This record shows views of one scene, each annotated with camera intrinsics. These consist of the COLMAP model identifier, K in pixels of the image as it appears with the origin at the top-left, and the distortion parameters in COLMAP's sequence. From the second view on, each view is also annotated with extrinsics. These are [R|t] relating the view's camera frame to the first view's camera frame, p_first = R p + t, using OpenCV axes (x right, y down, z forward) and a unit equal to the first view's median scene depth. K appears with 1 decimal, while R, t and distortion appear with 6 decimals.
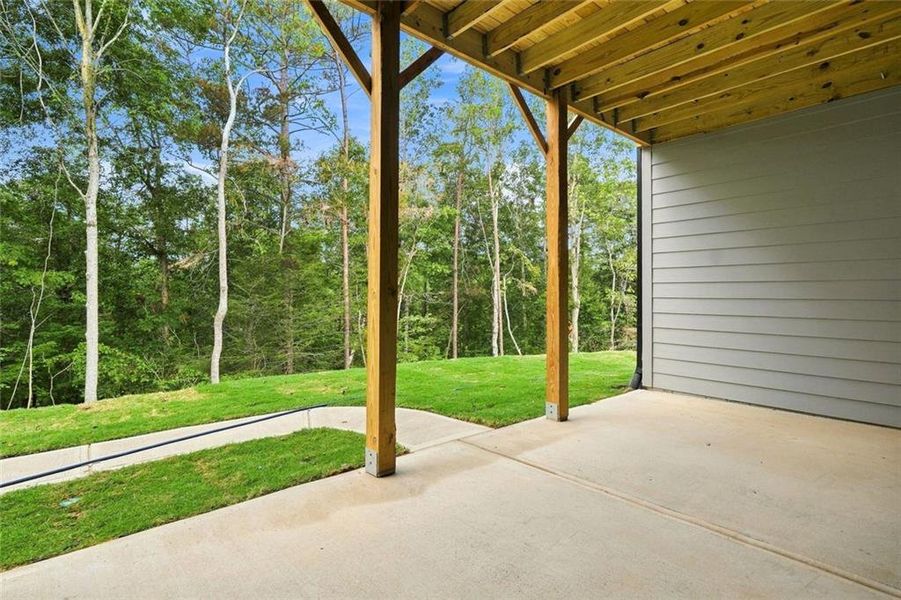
lens RADIAL K [[449.9, 0, 450.2], [0, 449.9, 294.6], [0, 0, 1]] dist [0.003447, -0.000056]
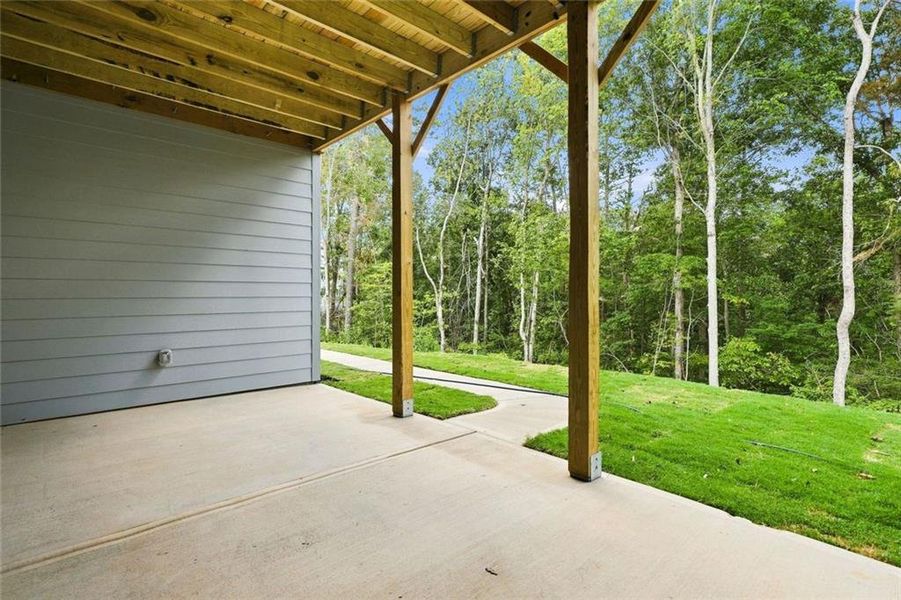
lens RADIAL K [[449.9, 0, 450.4], [0, 449.9, 302.2], [0, 0, 1]] dist [0.003447, -0.000056]
pose [[0.012904, 0.009527, -0.999871, 1.080460], [-0.000556, 0.999955, 0.009521, 0.009857], [0.999917, 0.000433, 0.012909, 0.934700]]
